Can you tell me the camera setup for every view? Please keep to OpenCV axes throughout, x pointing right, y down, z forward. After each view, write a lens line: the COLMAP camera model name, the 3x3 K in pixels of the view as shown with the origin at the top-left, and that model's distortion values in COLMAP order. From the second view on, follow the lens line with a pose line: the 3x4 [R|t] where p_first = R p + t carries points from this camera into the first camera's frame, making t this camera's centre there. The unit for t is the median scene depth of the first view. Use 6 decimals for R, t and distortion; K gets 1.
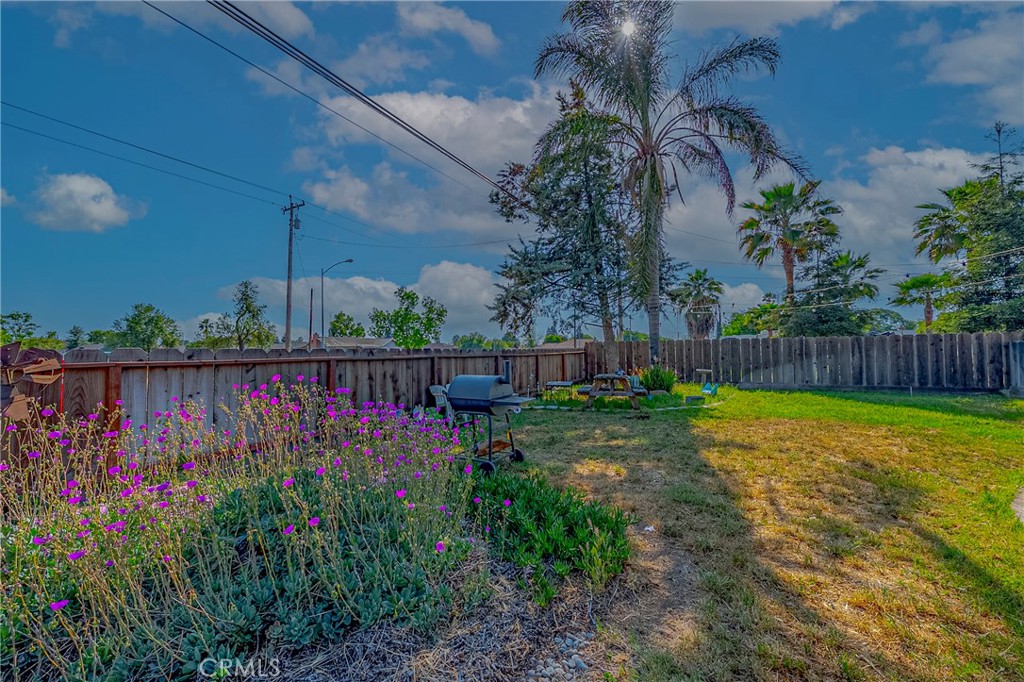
lens RADIAL K [[410.2, 0, 508.2], [0, 410.2, 338.8], [0, 0, 1]] dist [-0.014954, 0.001267]
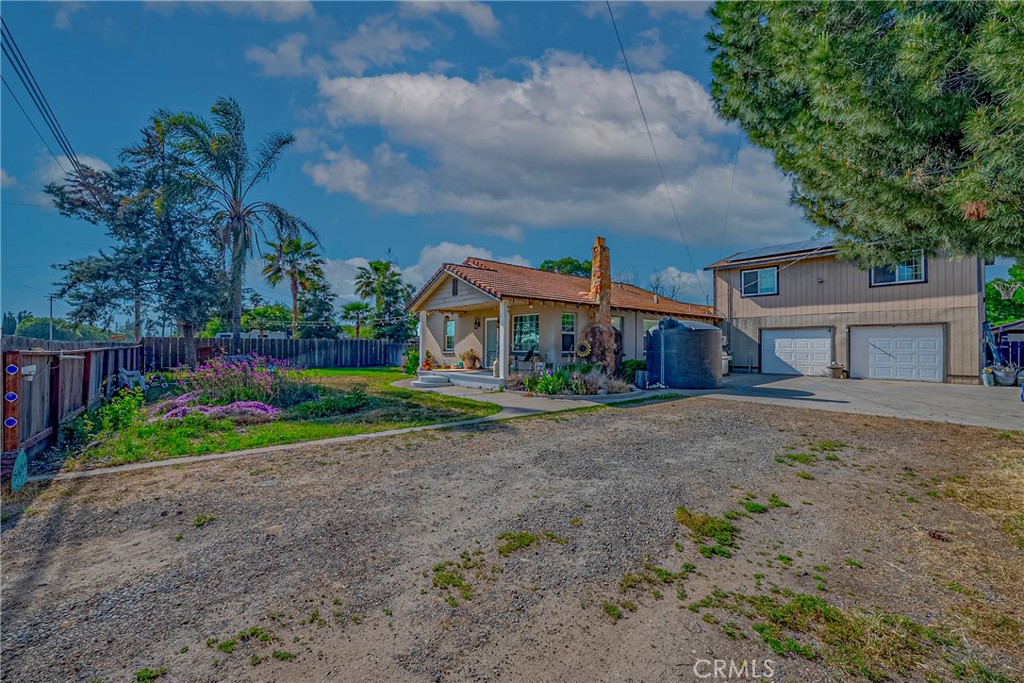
lens RADIAL K [[410.2, 0, 507.9], [0, 410.2, 342.5], [0, 0, 1]] dist [-0.014954, 0.001267]
pose [[0.377535, 0.017433, 0.925831, -0.634634], [-0.038110, 0.999268, -0.003276, -0.016833], [-0.925211, -0.034047, 0.377923, -0.489738]]
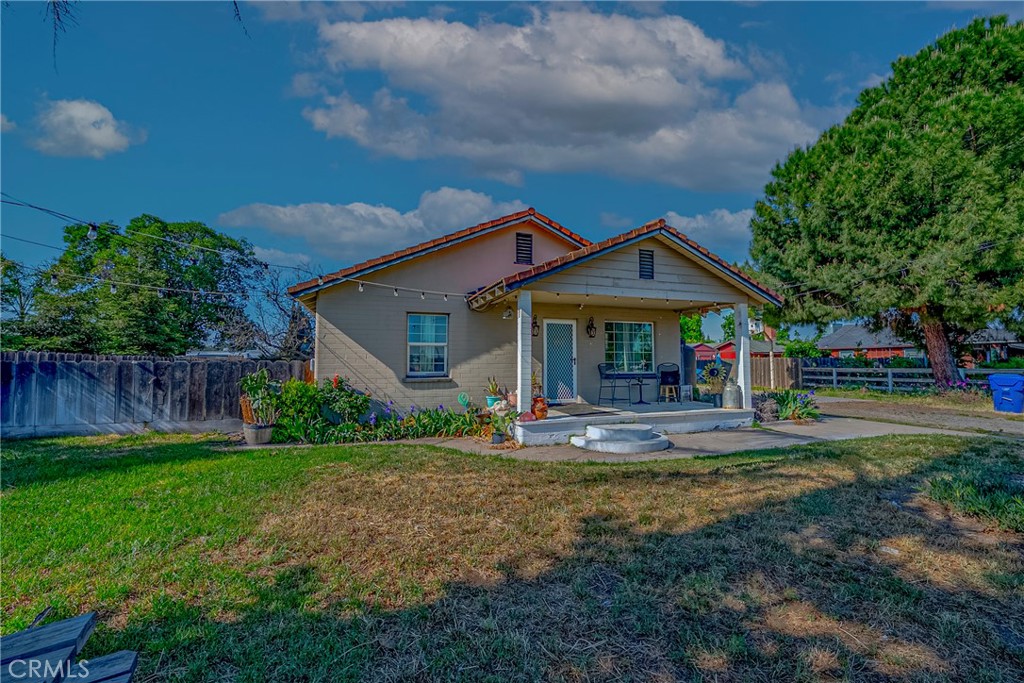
lens RADIAL K [[410.2, 0, 511.3], [0, 410.2, 342.4], [0, 0, 1]] dist [-0.014954, 0.001267]
pose [[-0.741450, 0.043922, 0.669569, 0.092788], [-0.013346, 0.996693, -0.080159, 0.012598], [-0.670876, -0.068369, -0.738412, 0.716865]]
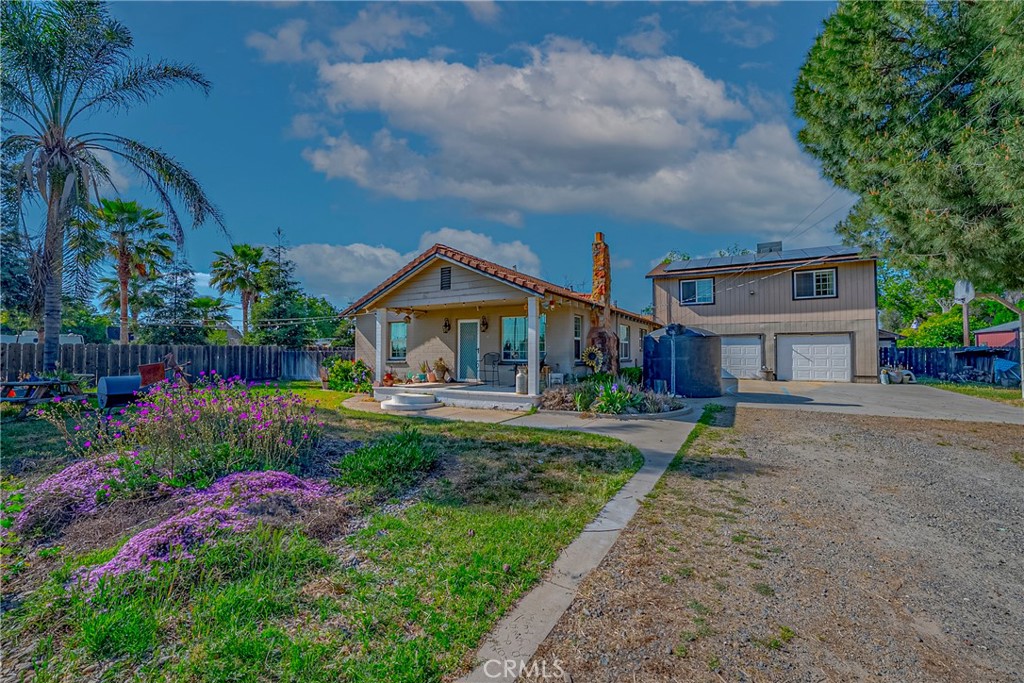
lens RADIAL K [[410.2, 0, 507.0], [0, 410.2, 343.7], [0, 0, 1]] dist [-0.014954, 0.001267]
pose [[0.033058, 0.027461, 0.999076, -0.510989], [-0.032790, 0.999114, -0.026377, -0.009646], [-0.998915, -0.031888, 0.033929, -0.081663]]
